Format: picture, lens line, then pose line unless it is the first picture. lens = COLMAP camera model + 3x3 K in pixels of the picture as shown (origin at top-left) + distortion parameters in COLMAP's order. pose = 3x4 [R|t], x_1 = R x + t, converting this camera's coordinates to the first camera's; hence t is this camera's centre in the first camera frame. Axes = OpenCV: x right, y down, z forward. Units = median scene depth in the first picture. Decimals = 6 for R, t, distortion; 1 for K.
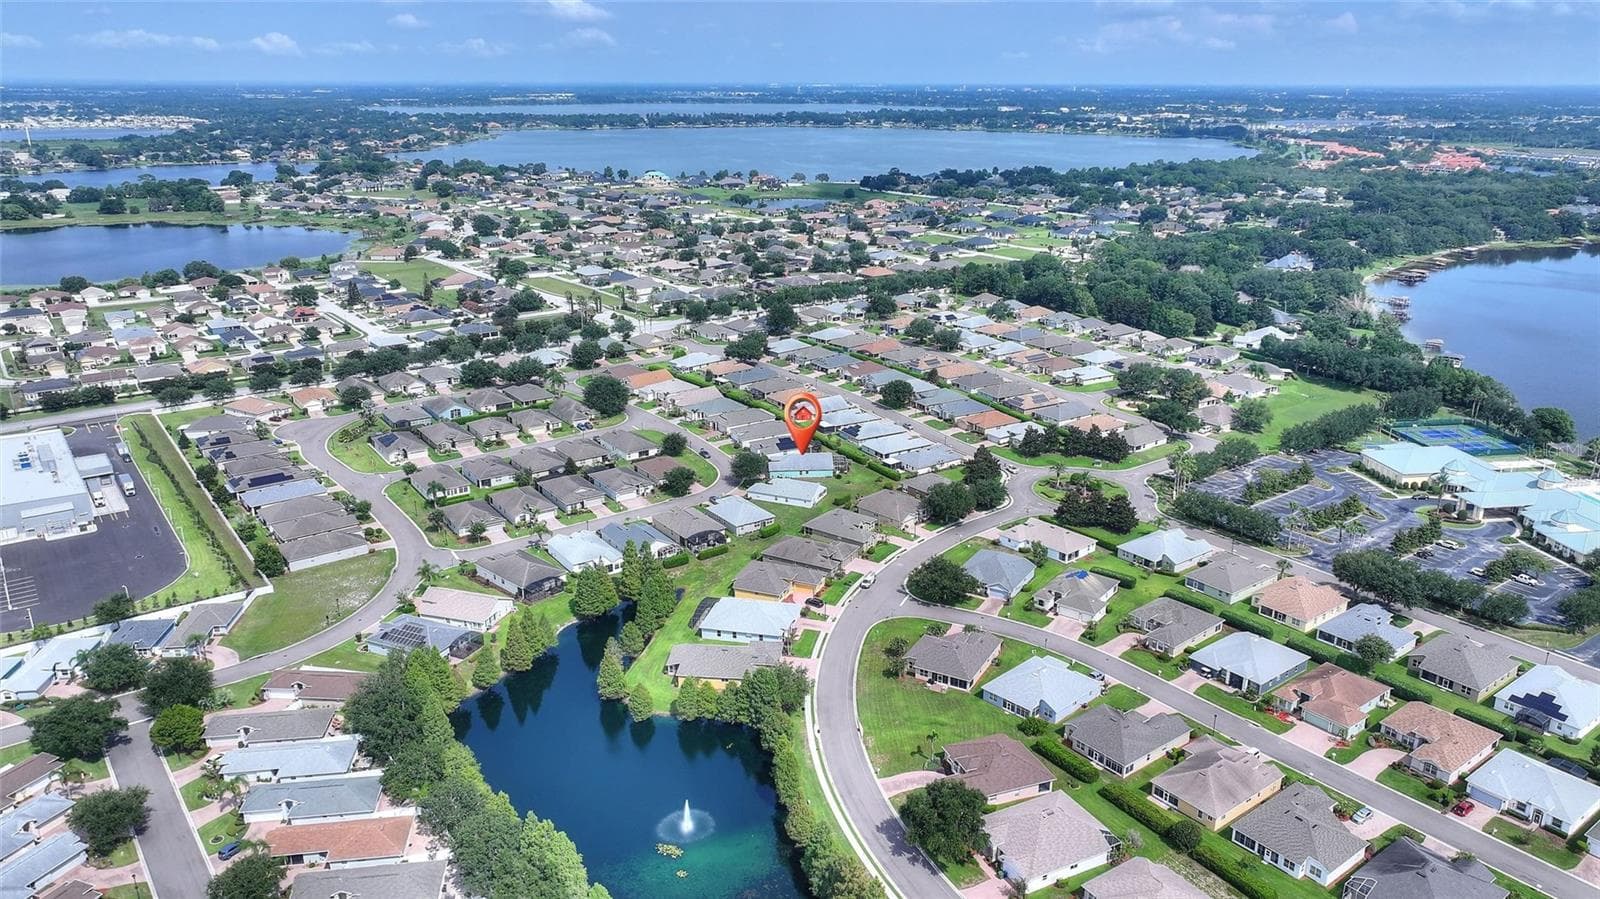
lens RADIAL K [[1098.2, 0, 775.4], [0, 1098.2, 488.9], [0, 0, 1]] dist [0.006048, 0.003027]
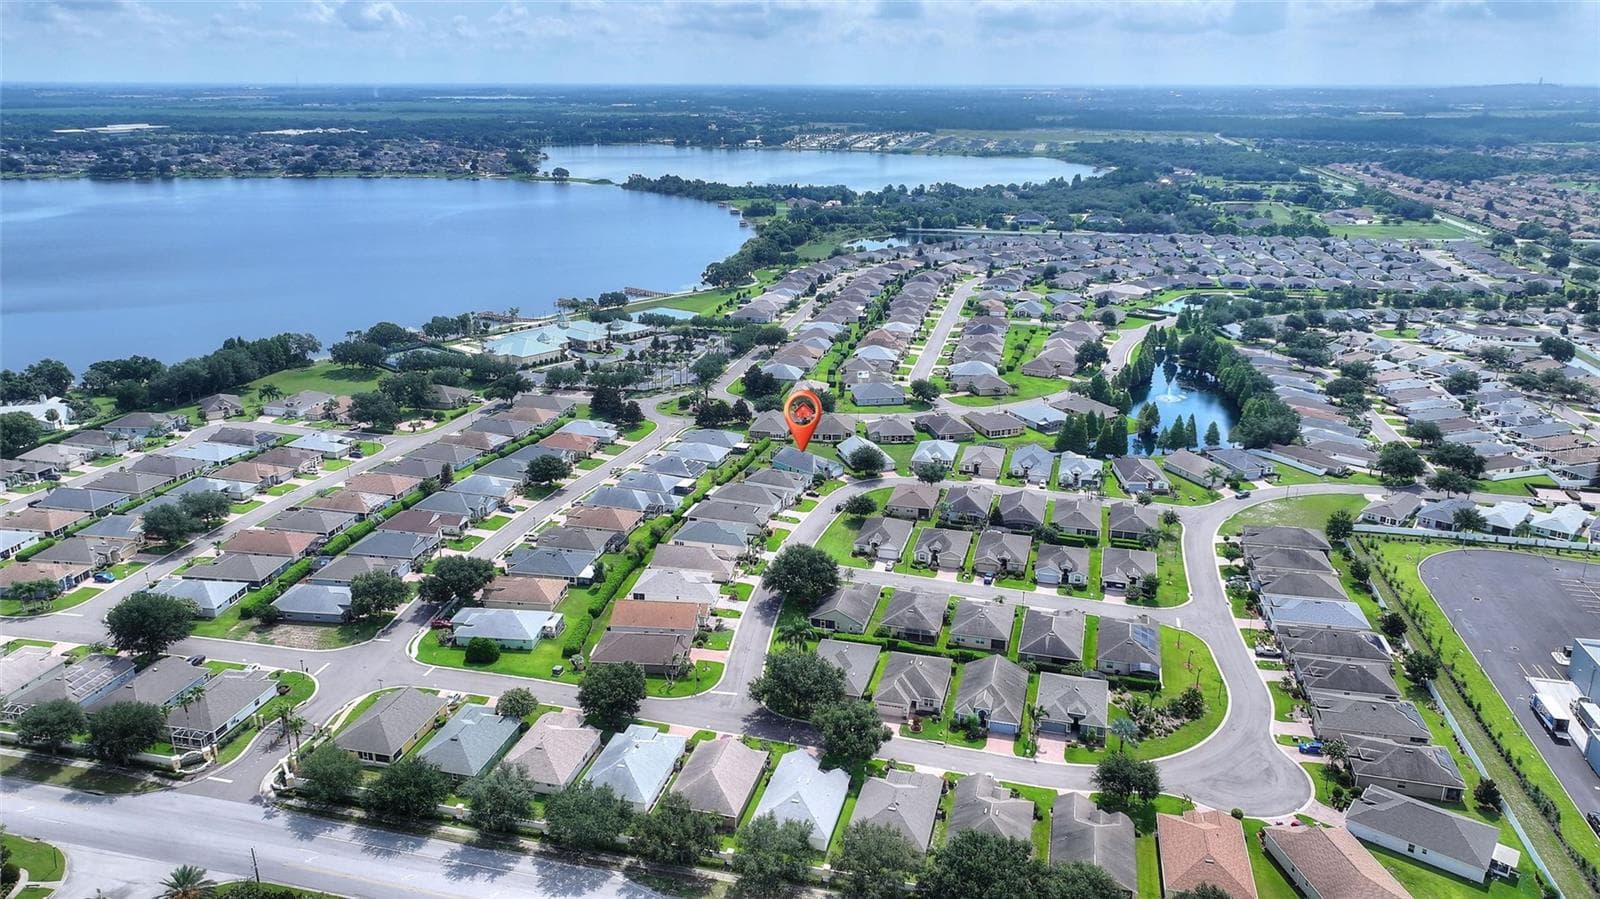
lens RADIAL K [[1124.3, 0, 804.8], [0, 1124.3, 451.1], [0, 0, 1]] dist [0.007540, 0.005106]
pose [[-0.657070, -0.240579, 0.714409, -0.810434], [0.261440, 0.816159, 0.515300, -0.644503], [-0.707042, 0.525363, -0.473377, 1.698821]]
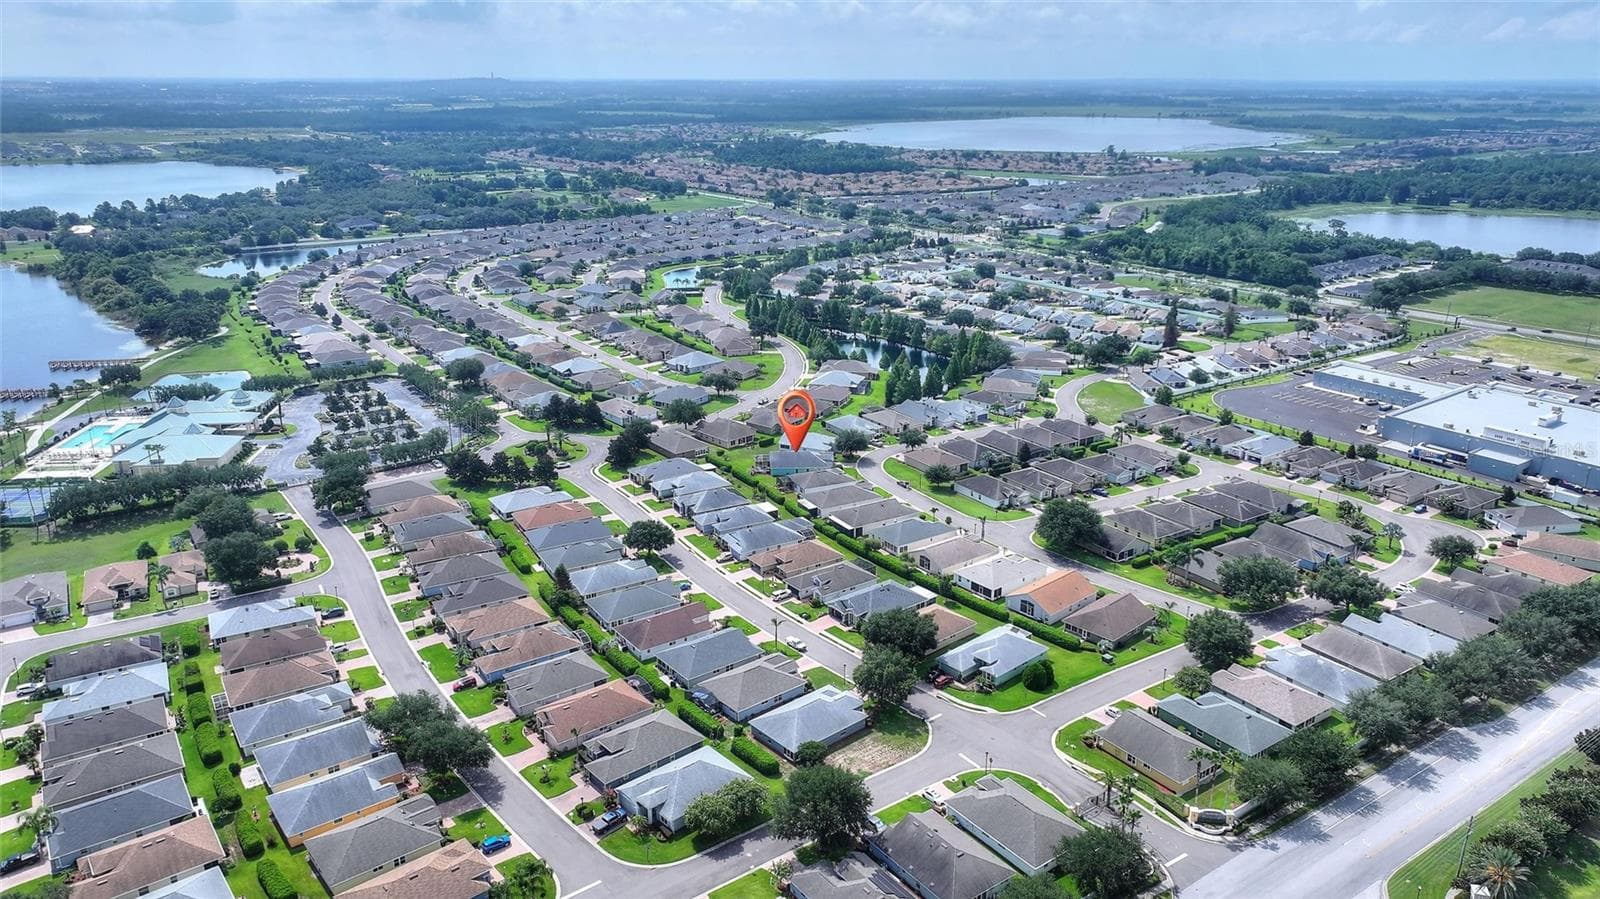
lens RADIAL K [[1137.9, 0, 801.4], [0, 1137.9, 418.7], [0, 0, 1]] dist [0.007113, 0.003172]
pose [[-0.999972, -0.006600, 0.003397, 0.024772], [-0.003177, 0.794190, 0.607661, -0.782386], [-0.006708, 0.607633, -0.794189, 2.060789]]
